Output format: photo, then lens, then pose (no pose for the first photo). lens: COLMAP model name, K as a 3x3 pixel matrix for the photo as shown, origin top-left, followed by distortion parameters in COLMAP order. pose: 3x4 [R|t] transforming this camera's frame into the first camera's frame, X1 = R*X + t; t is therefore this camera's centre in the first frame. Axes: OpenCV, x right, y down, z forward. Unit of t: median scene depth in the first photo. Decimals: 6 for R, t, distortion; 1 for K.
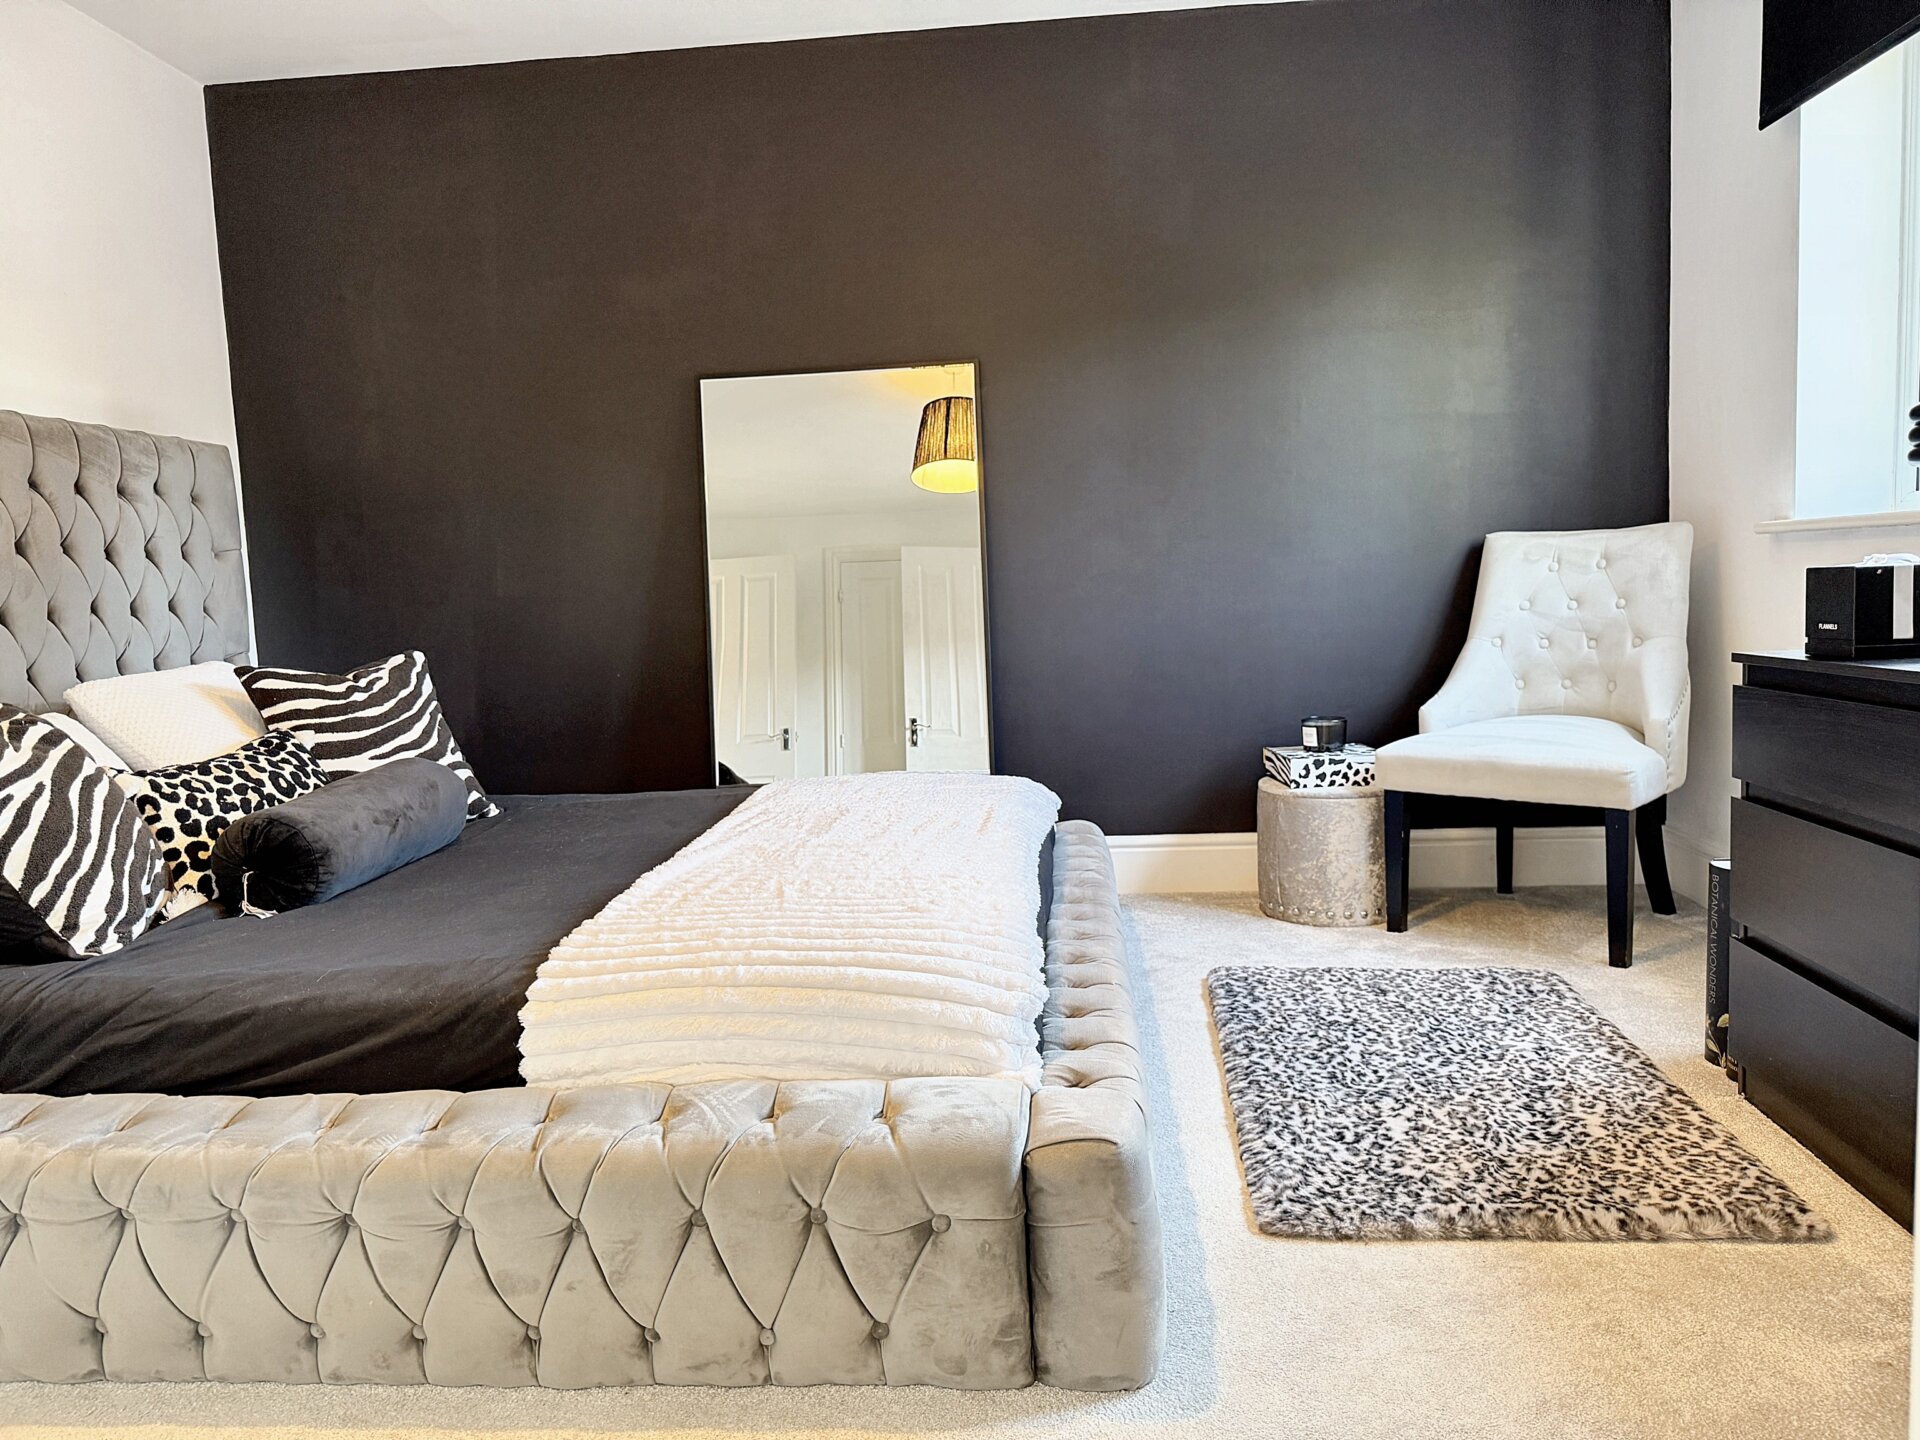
lens RADIAL K [[1358.6, 0, 960.0], [0, 1358.6, 720.0], [0, 0, 1]] dist [0.073689, -0.102192]
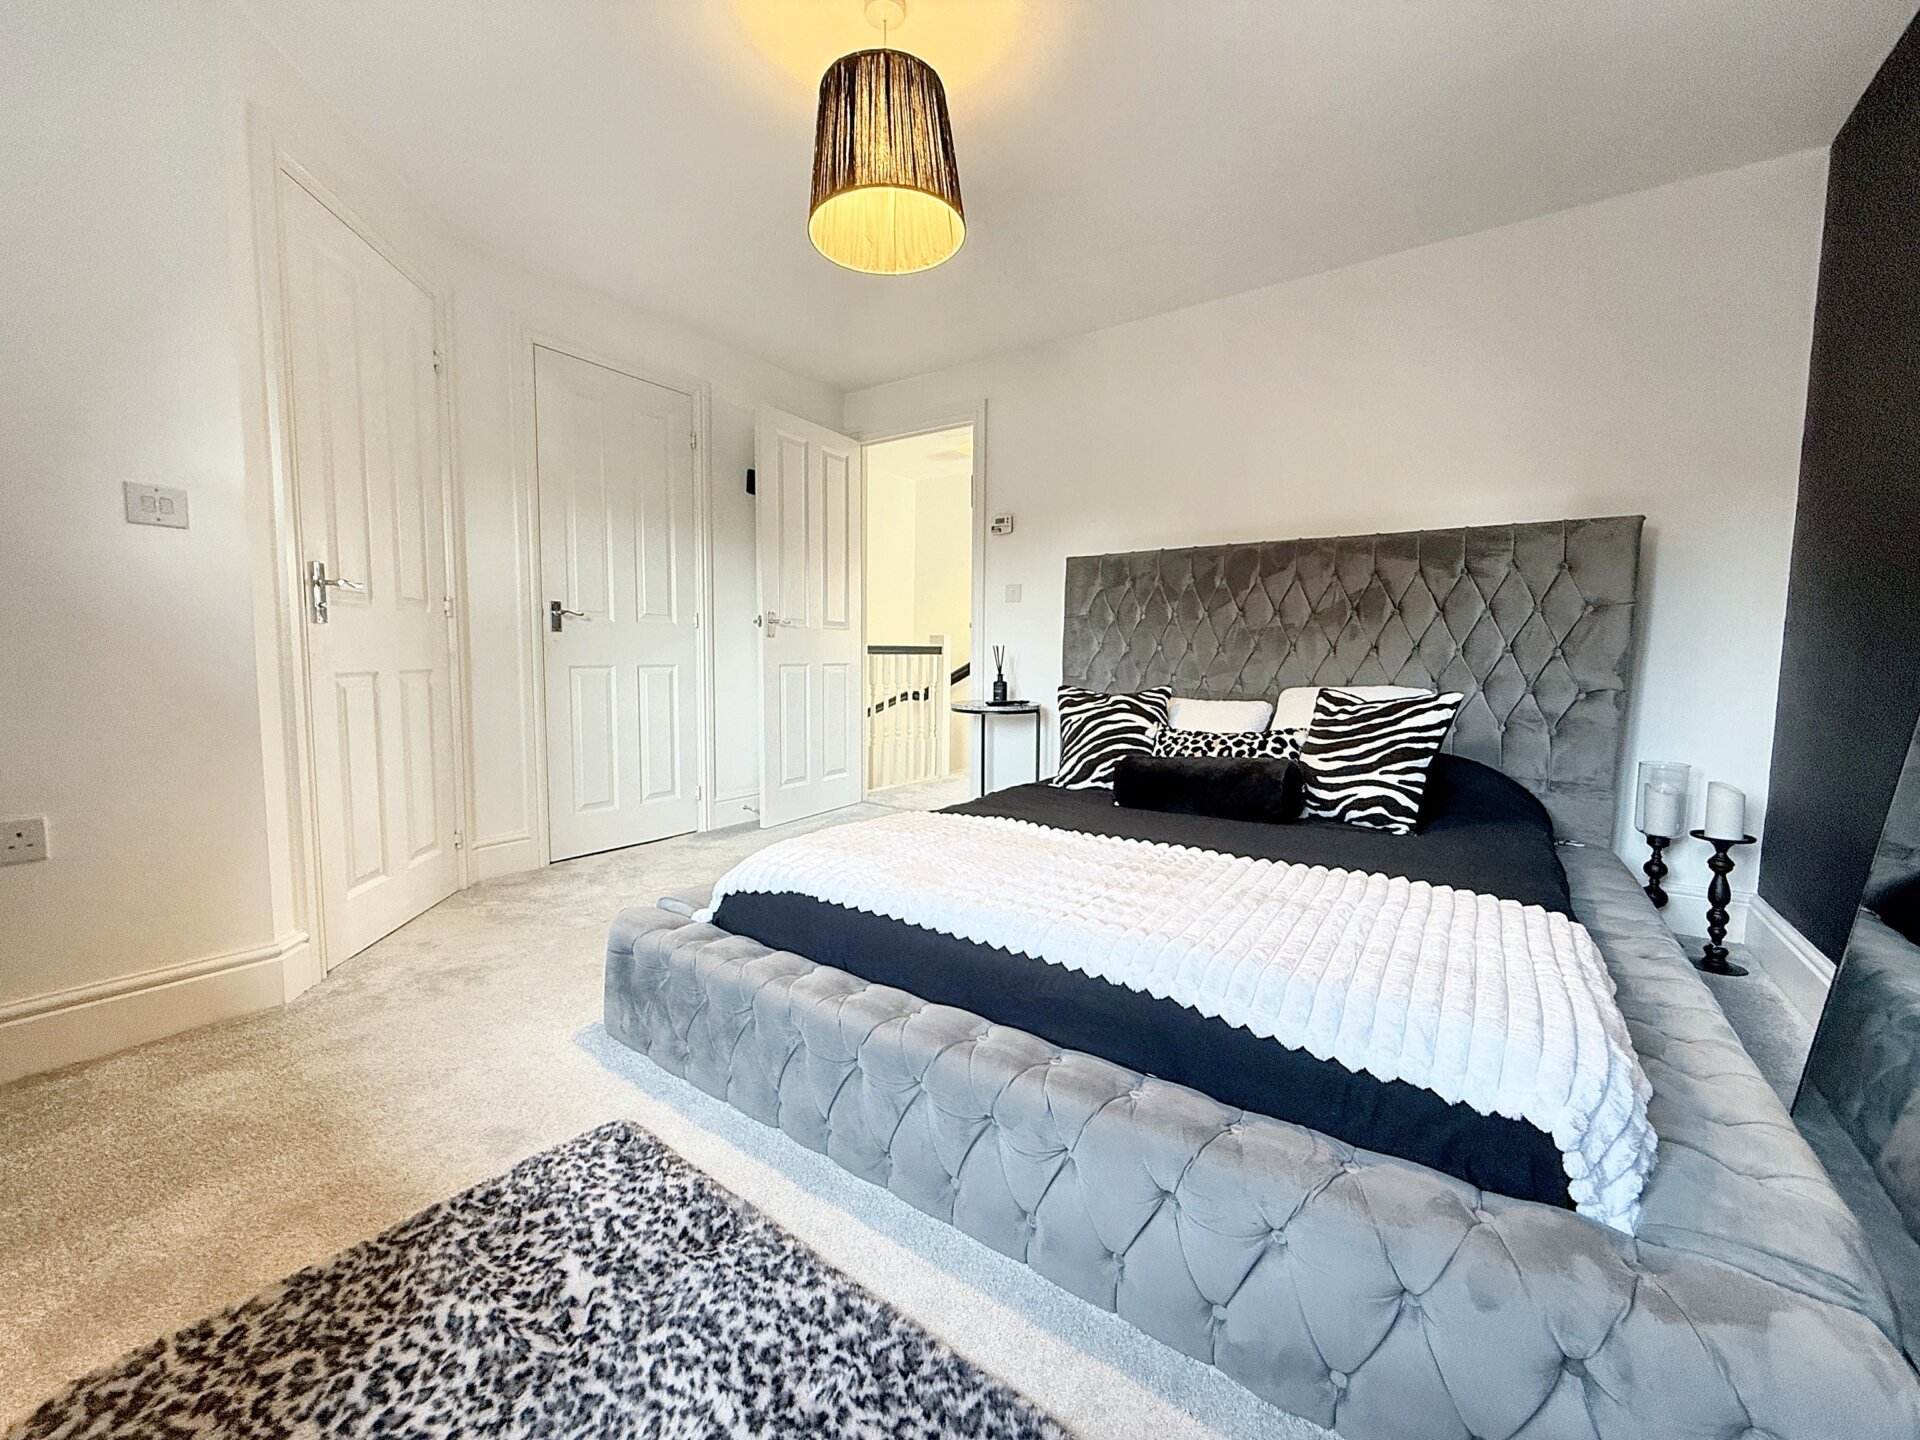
lens RADIAL K [[773.2, 0, 956.3], [0, 773.2, 711.9], [0, 0, 1]] dist [0.000324, 0.000169]
pose [[-0.519866, 0.100017, -0.848373, 0.610107], [-0.077660, 0.983476, 0.163533, -0.168169], [0.850710, 0.150900, -0.503509, 1.481072]]
